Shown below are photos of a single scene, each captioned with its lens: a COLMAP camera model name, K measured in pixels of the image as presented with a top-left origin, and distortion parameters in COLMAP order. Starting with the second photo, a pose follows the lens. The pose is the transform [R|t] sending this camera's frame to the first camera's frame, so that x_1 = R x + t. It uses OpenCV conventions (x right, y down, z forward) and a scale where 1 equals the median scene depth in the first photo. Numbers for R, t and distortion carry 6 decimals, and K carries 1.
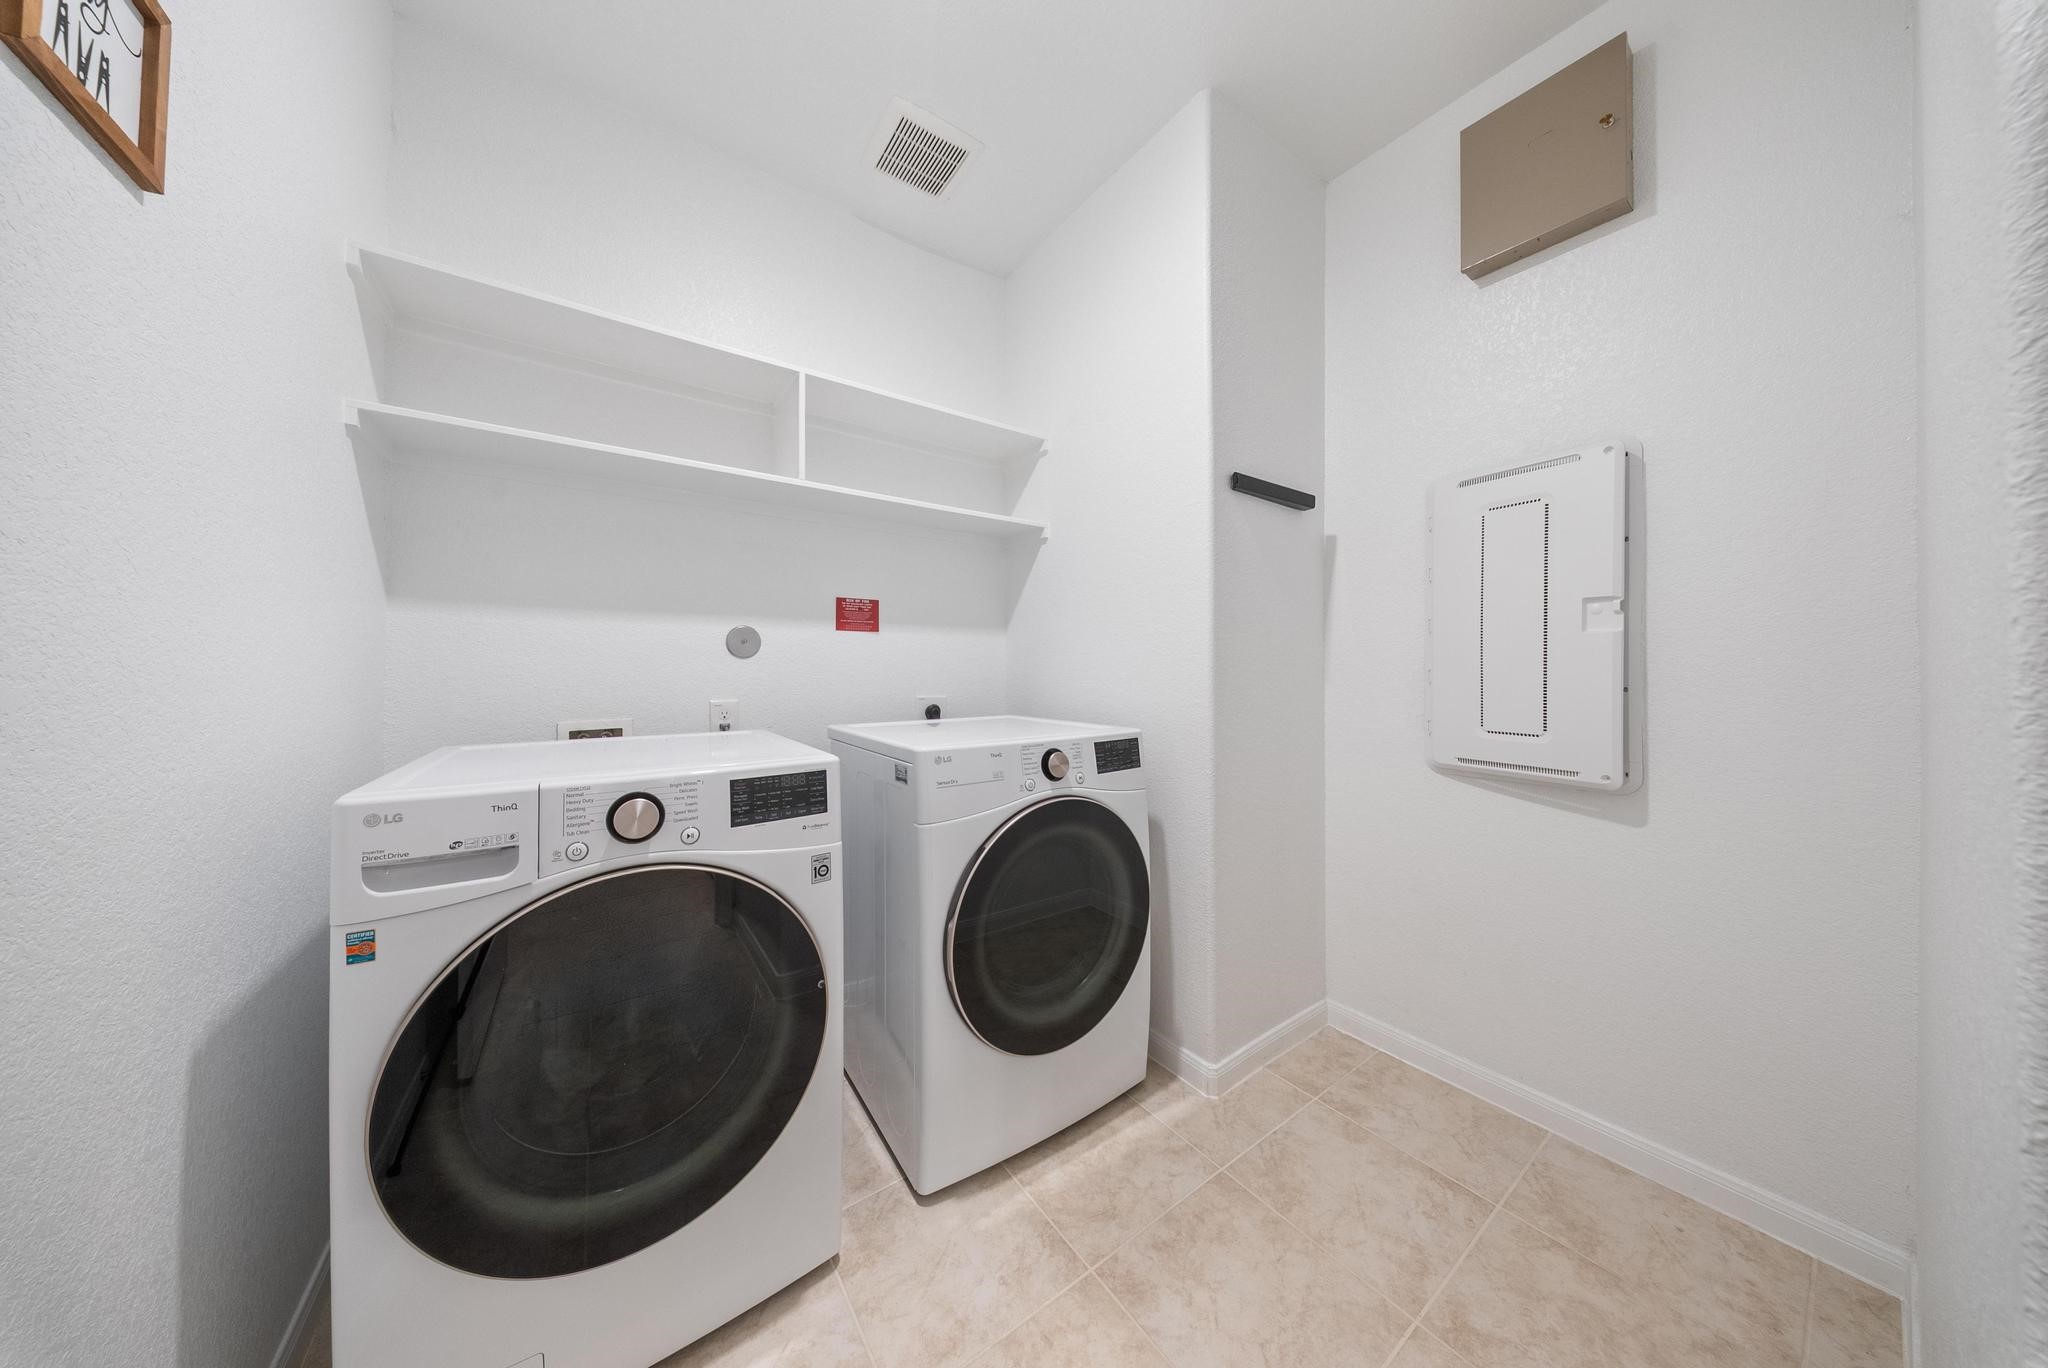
lens RADIAL K [[605.6, 0, 1031.5], [0, 605.6, 667.5], [0, 0, 1]] dist [-0.000513, -0.000082]
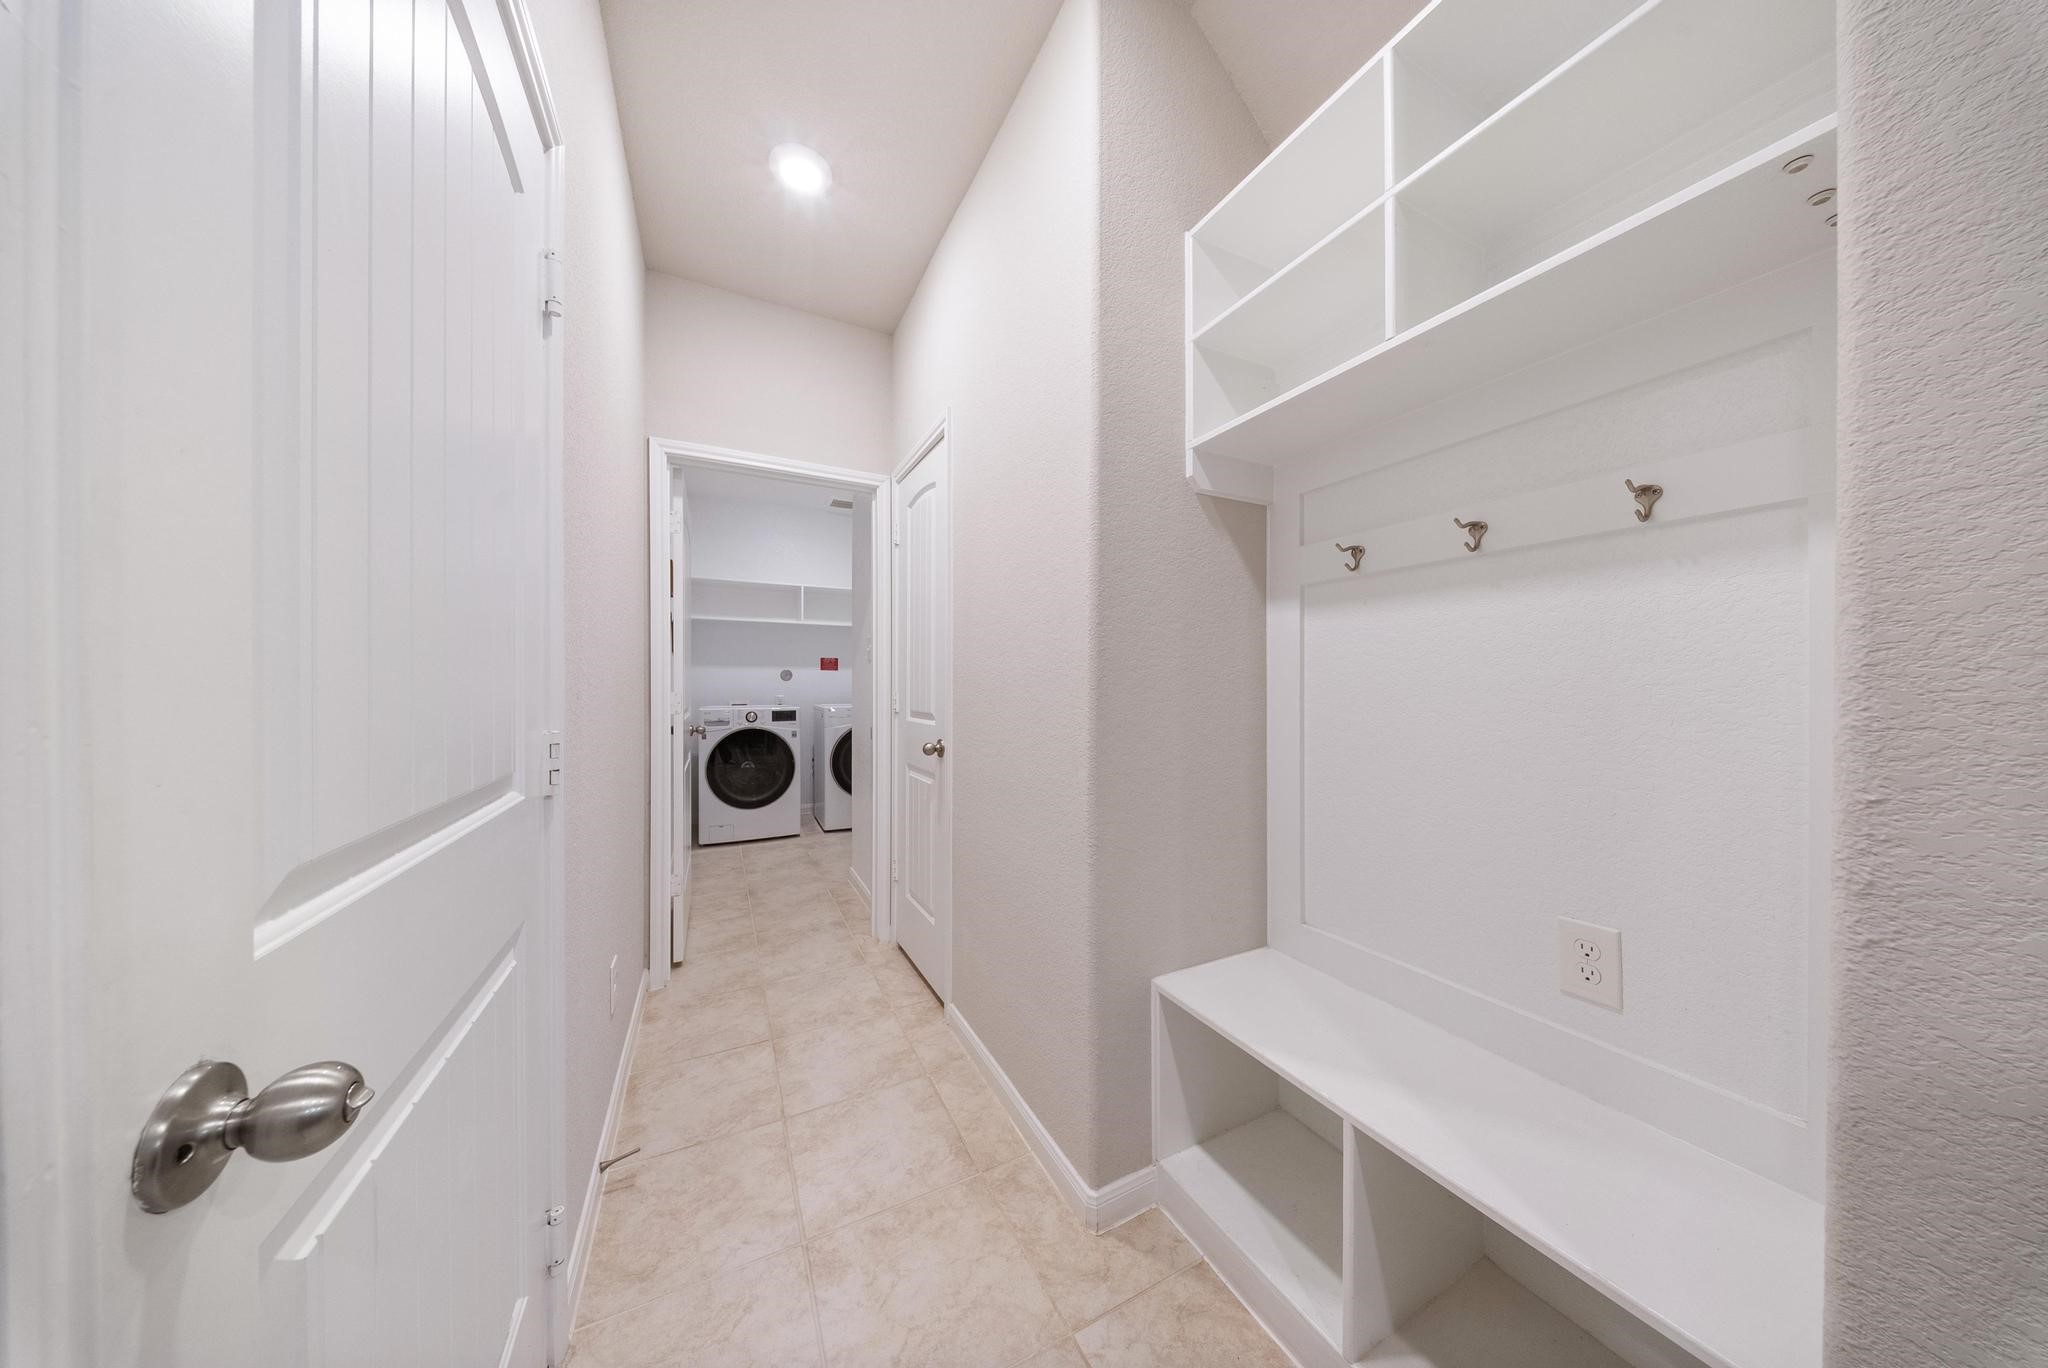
lens RADIAL K [[605.6, 0, 1019.5], [0, 605.6, 687.3], [0, 0, 1]] dist [-0.000513, -0.000082]
pose [[0.987532, 0.004733, -0.157348, 1.759007], [-0.004287, 0.999986, 0.003176, 0.001719], [0.157361, -0.002462, 0.987538, -2.727014]]
